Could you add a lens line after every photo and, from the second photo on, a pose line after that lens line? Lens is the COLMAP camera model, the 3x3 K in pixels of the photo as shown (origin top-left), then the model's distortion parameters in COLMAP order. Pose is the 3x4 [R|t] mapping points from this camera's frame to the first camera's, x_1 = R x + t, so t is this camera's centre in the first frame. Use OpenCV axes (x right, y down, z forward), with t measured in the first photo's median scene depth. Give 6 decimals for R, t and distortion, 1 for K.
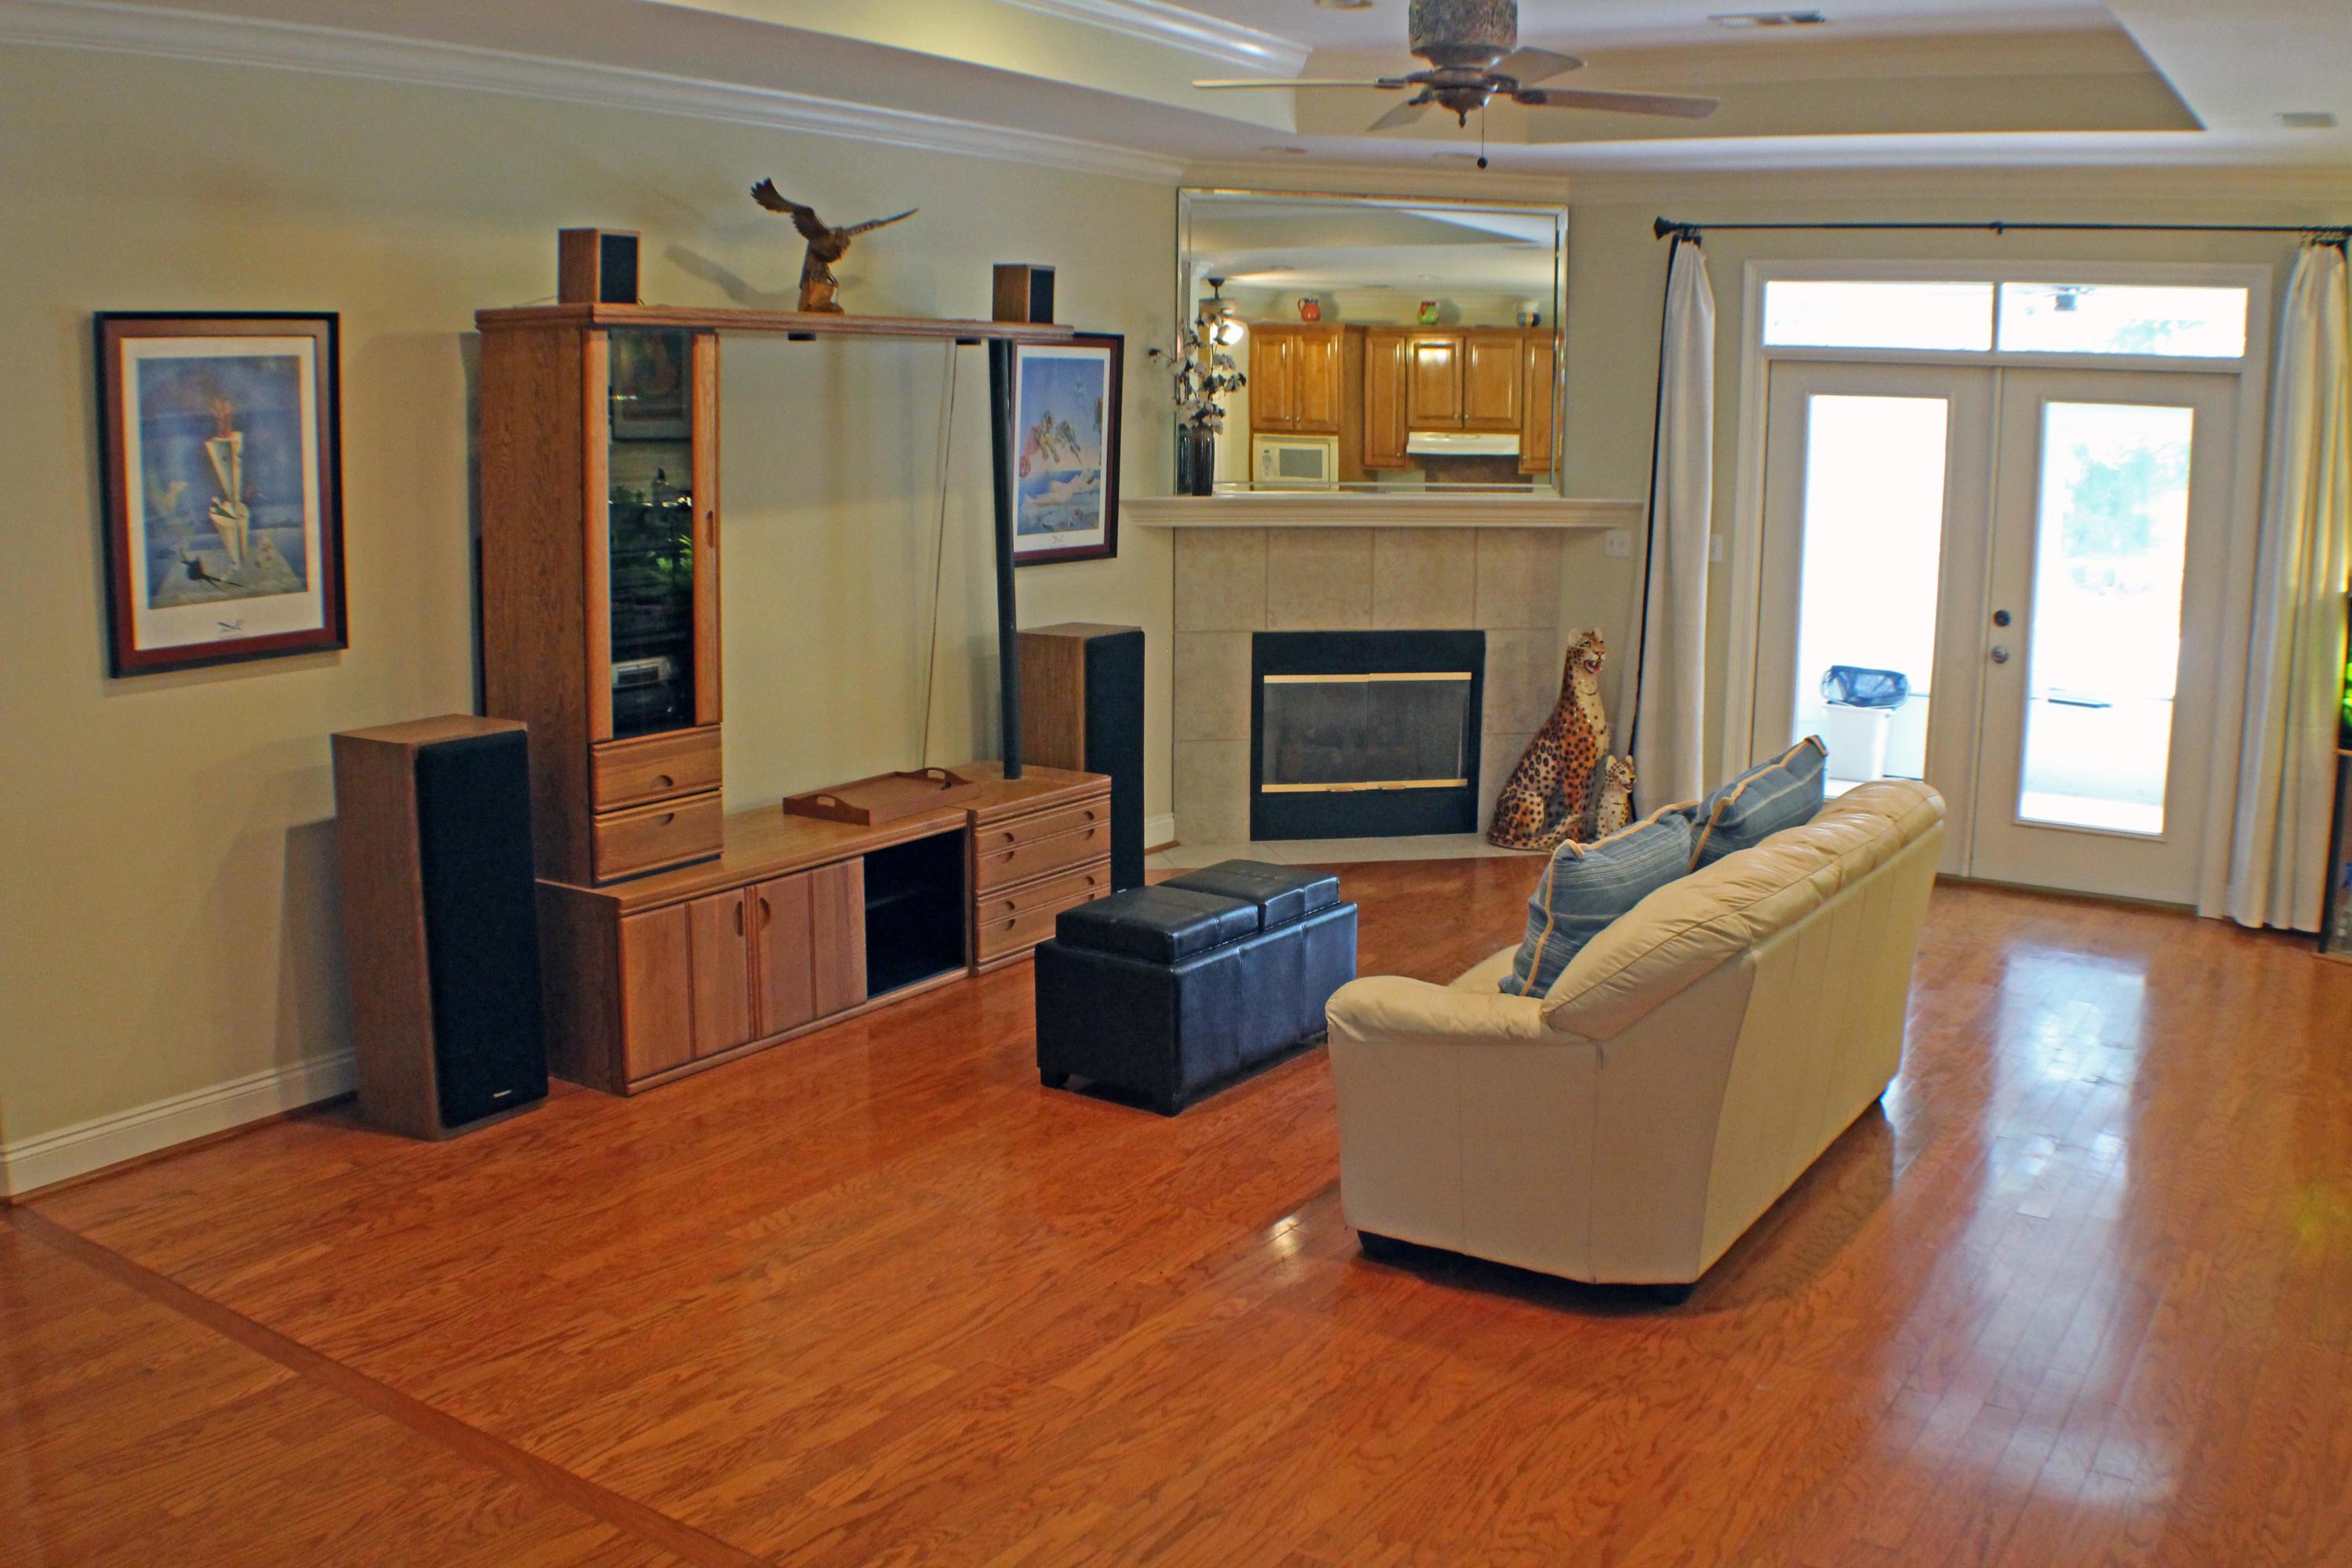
lens RADIAL K [[2143.7, 0, 1169.4], [0, 2143.7, 724.7], [0, 0, 1]] dist [-0.173597, 0.005113]
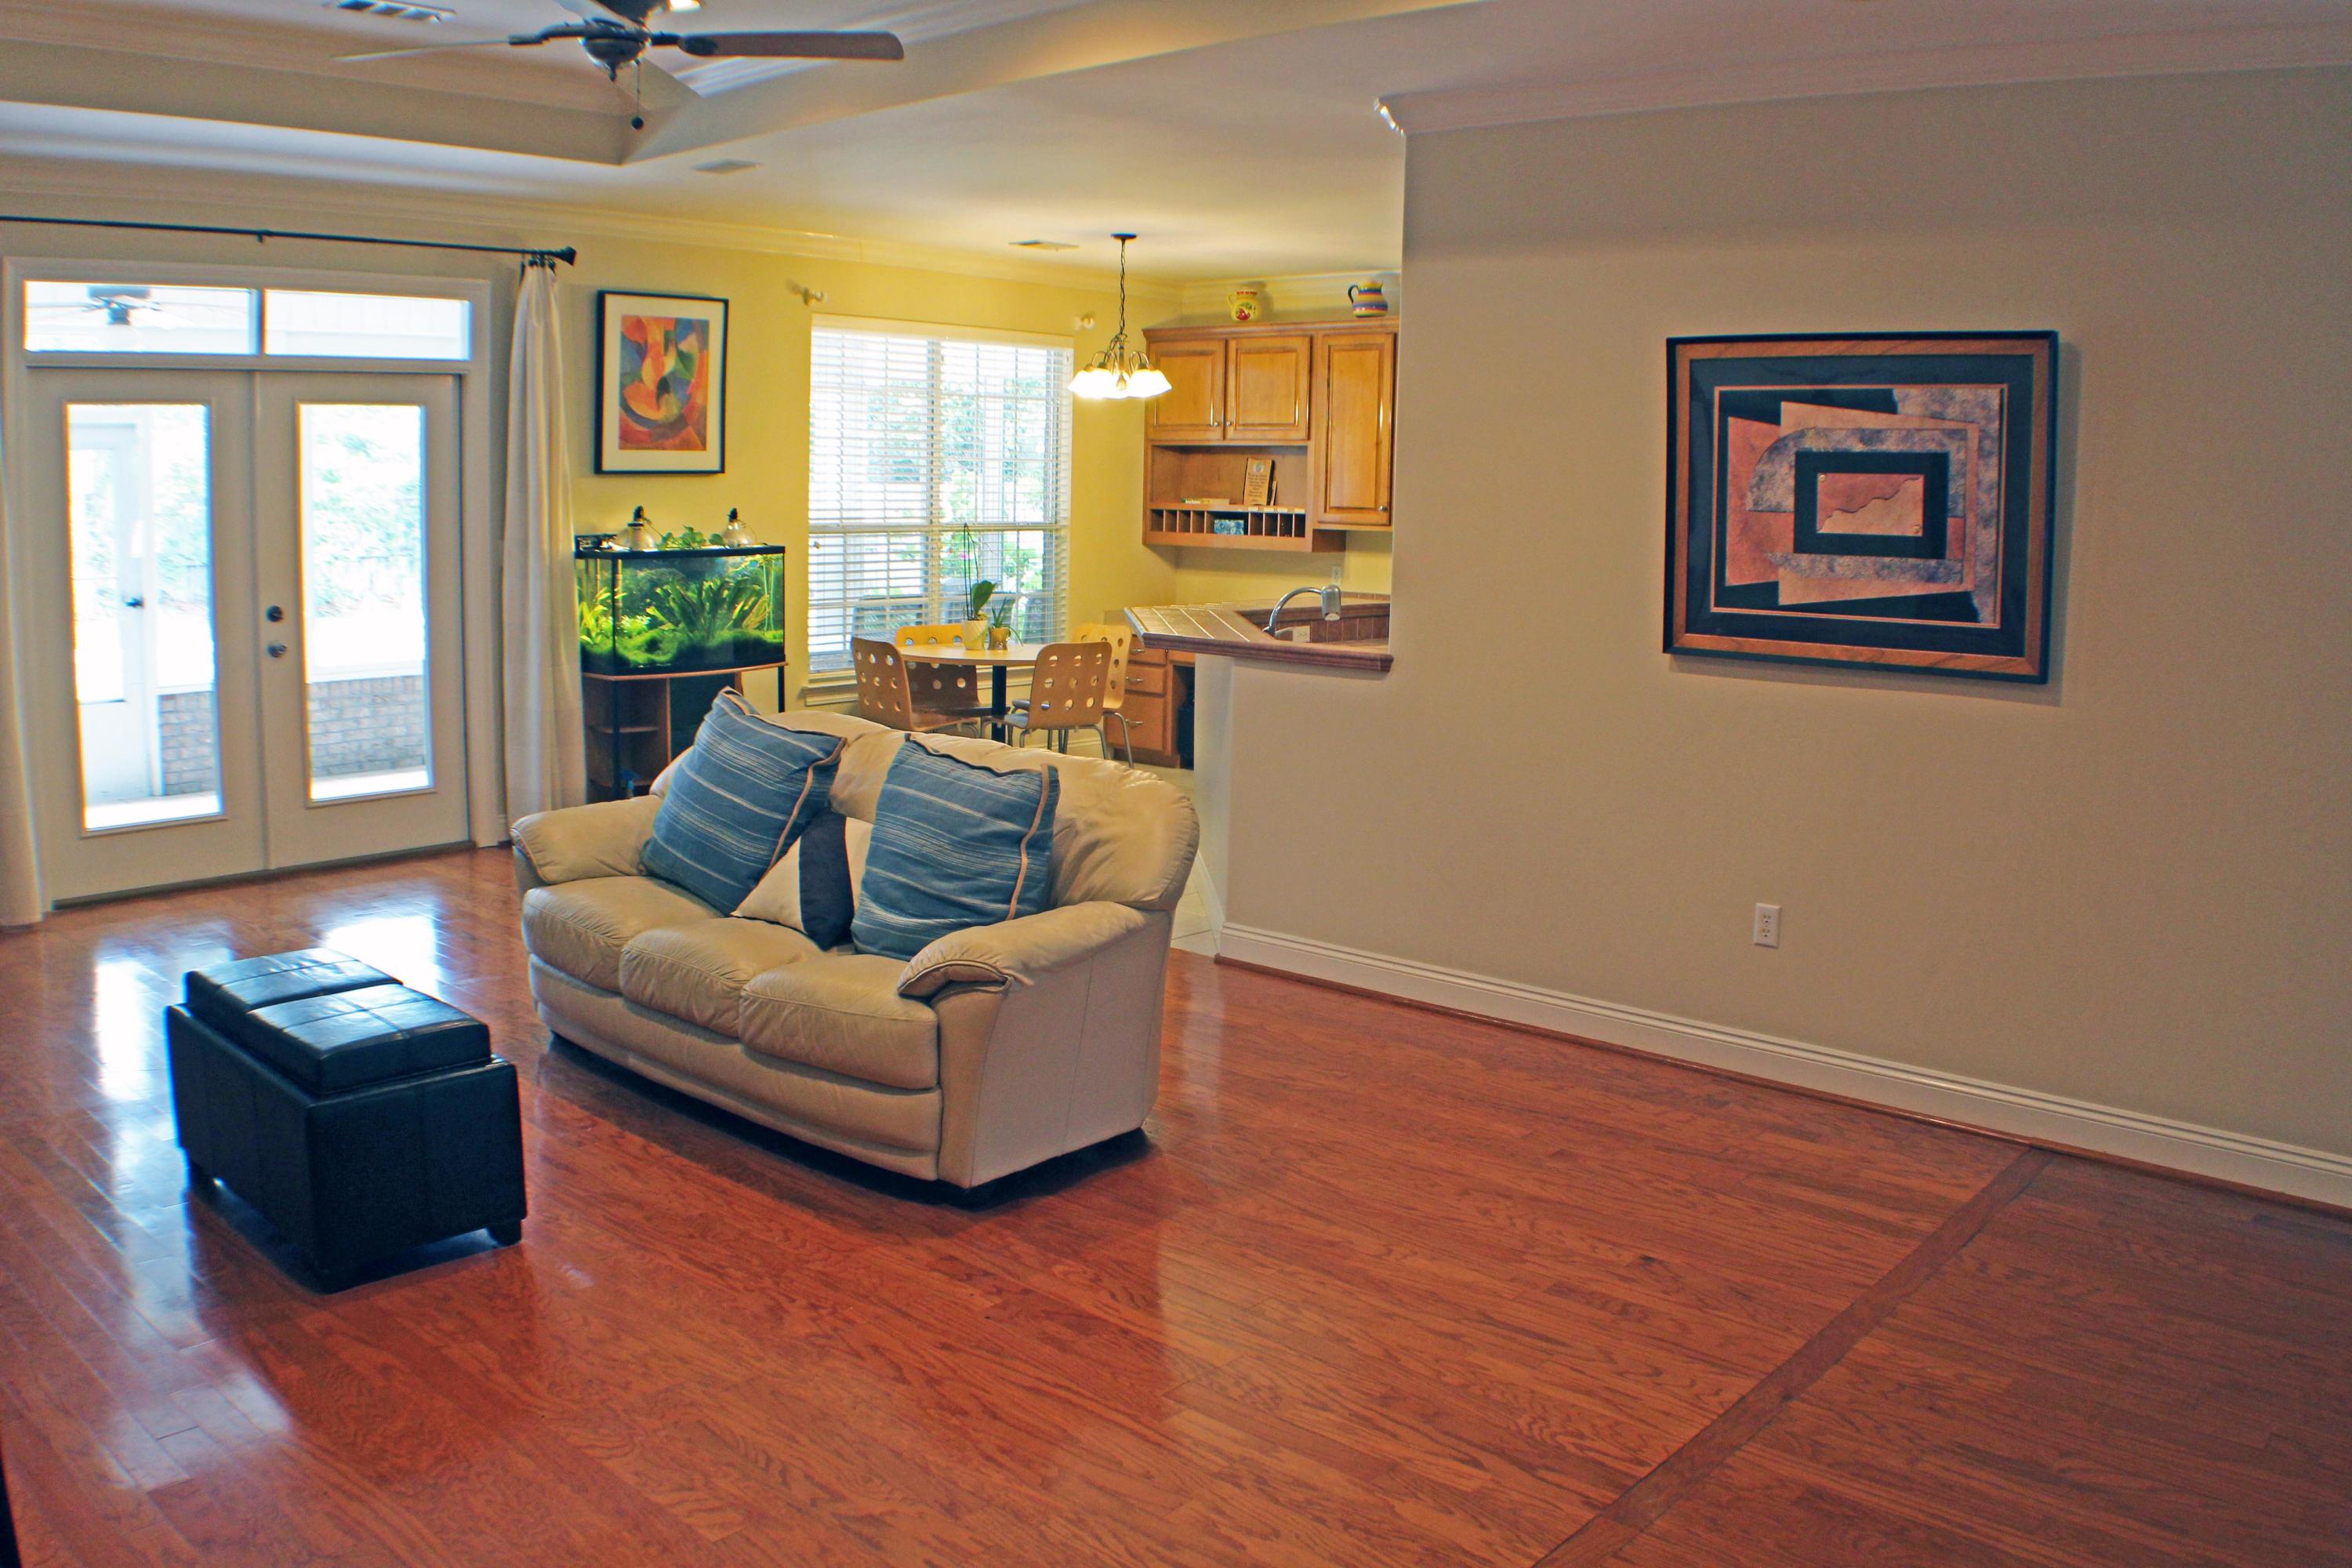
lens RADIAL K [[1885.5, 0, 1176.0], [0, 1885.5, 784.0], [0, 0, 1]] dist [-0.205752, 0.071142]
pose [[0.148432, -0.170357, 0.974139, -0.476584], [0.137227, 0.979069, 0.150309, -0.046343], [-0.979355, 0.111368, 0.168703, 0.476361]]
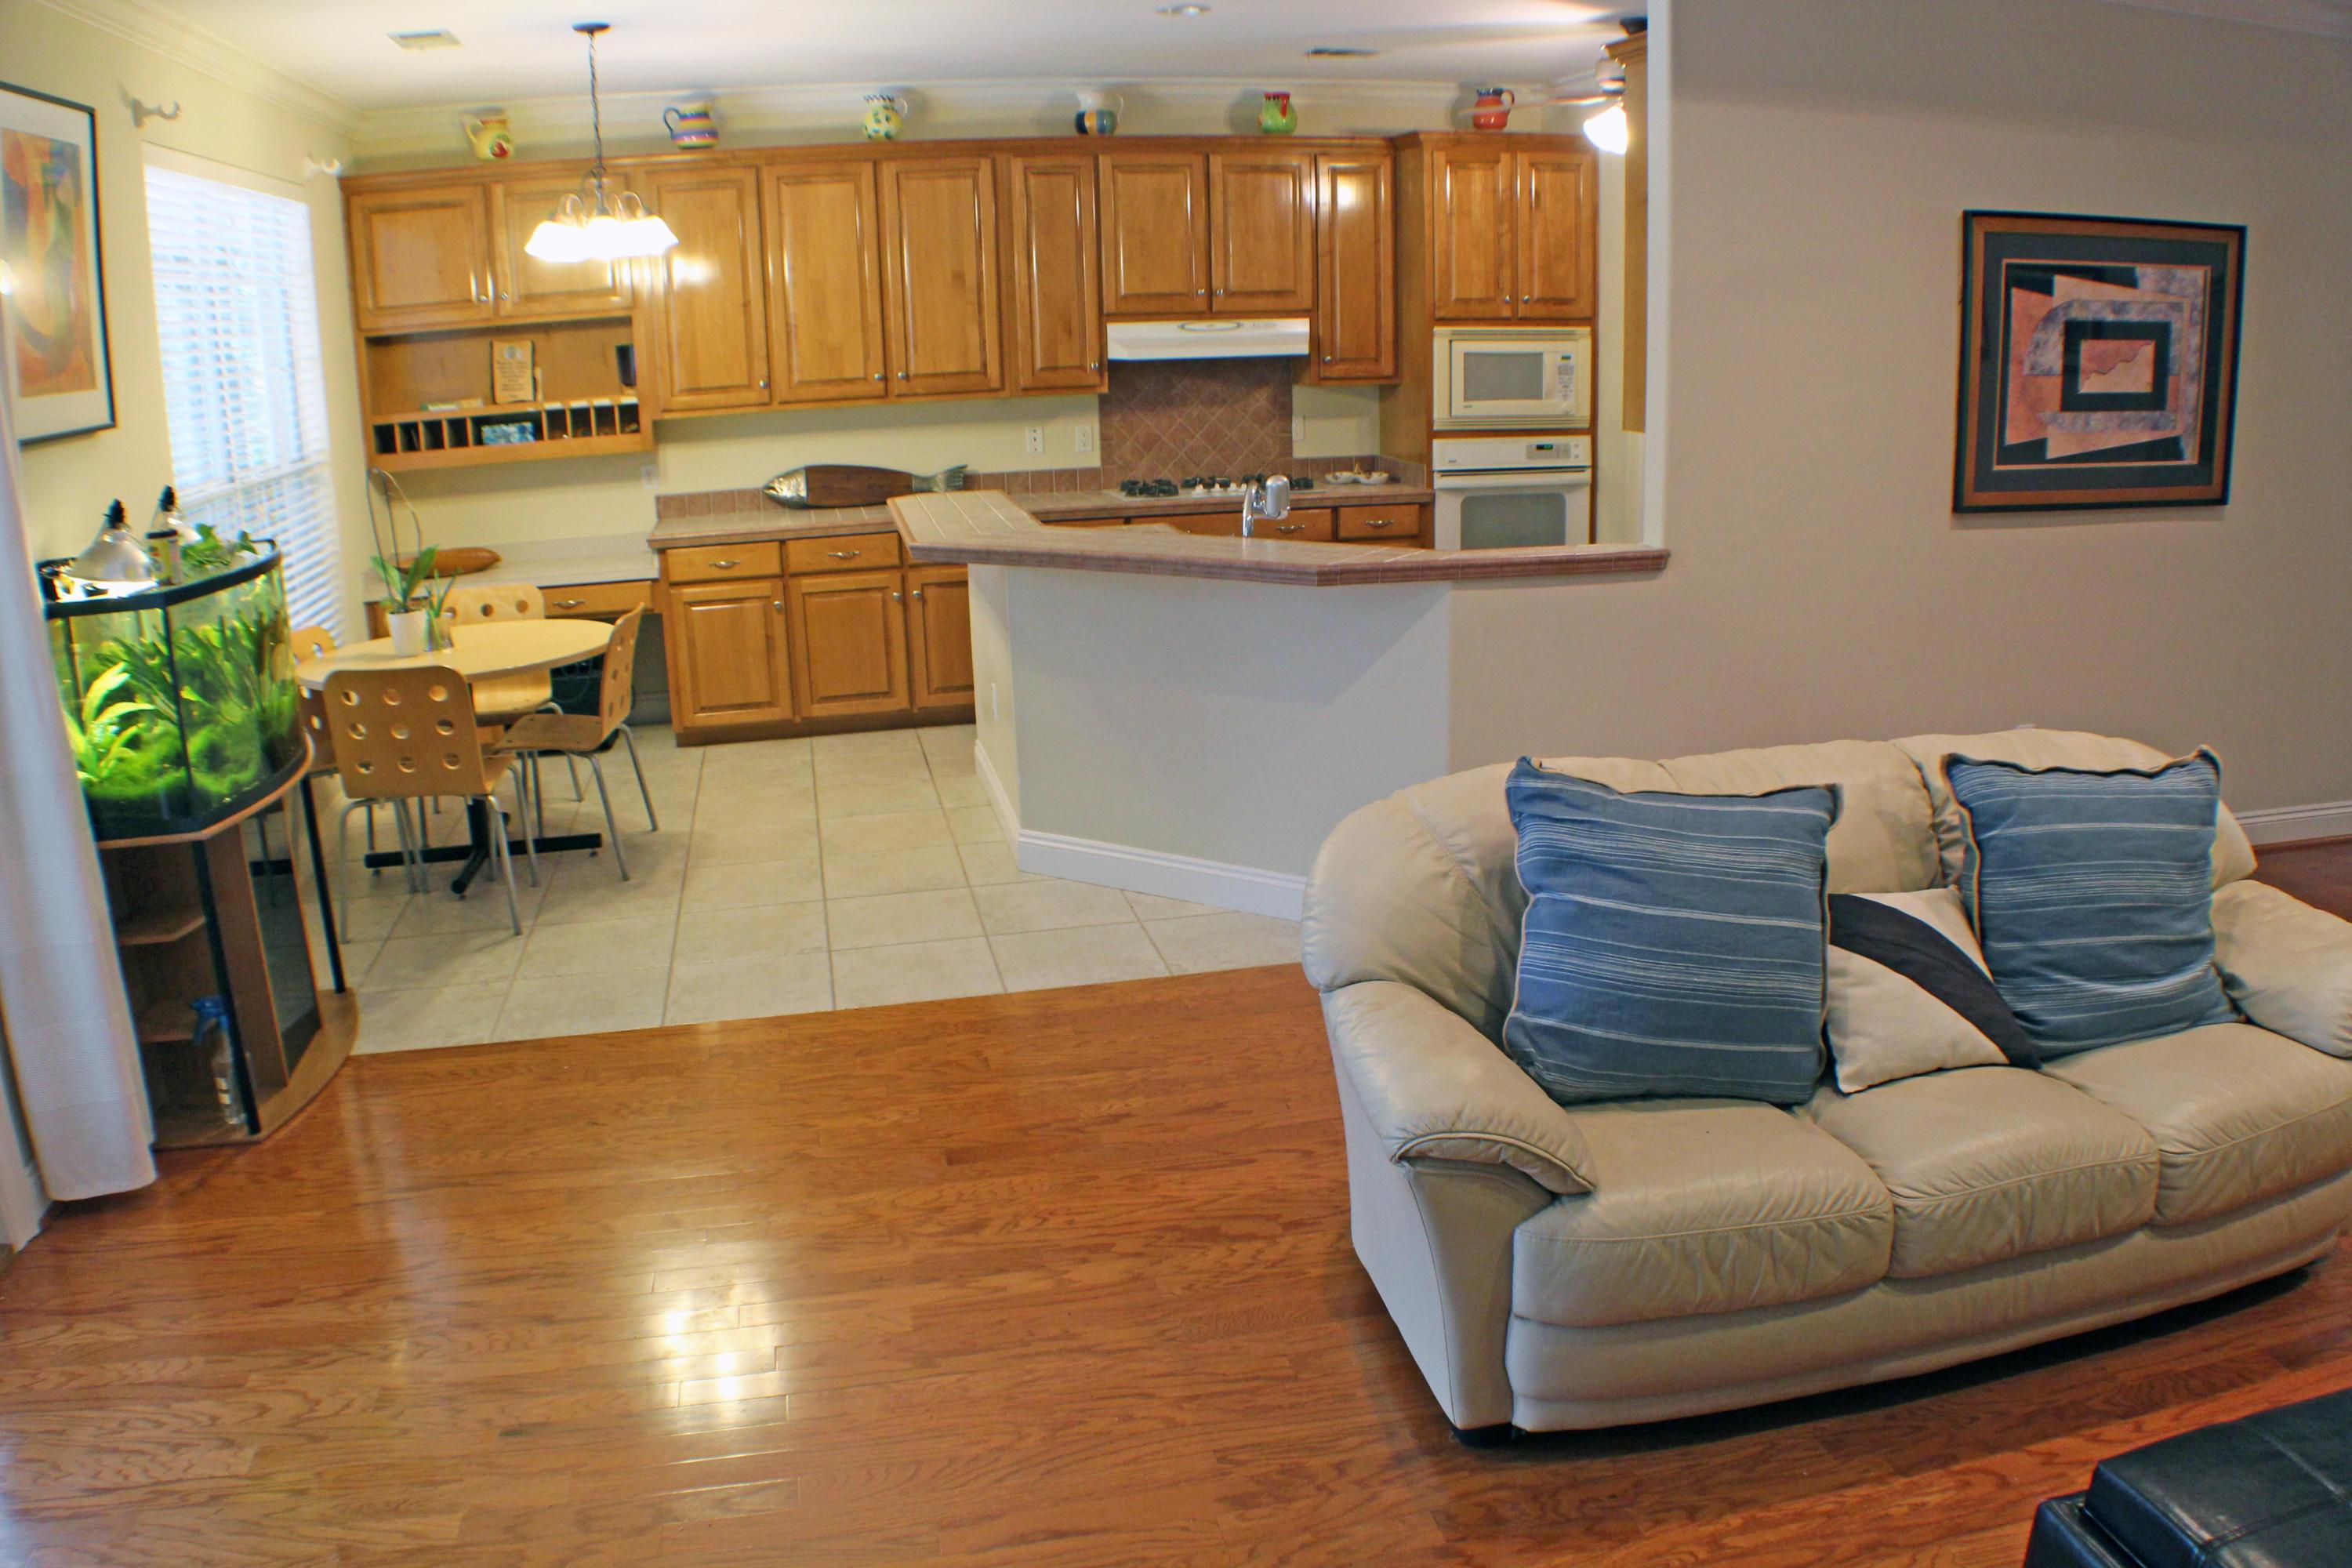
lens RADIAL K [[1741.6, 0, 1115.0], [0, 1741.6, 797.0], [0, 0, 1]] dist [-0.238367, 0.085741]
pose [[-0.697755, -0.193208, 0.689789, 0.019839], [0.130787, 0.912394, 0.387856, -0.157548], [-0.704296, 0.360844, -0.611358, 1.090337]]
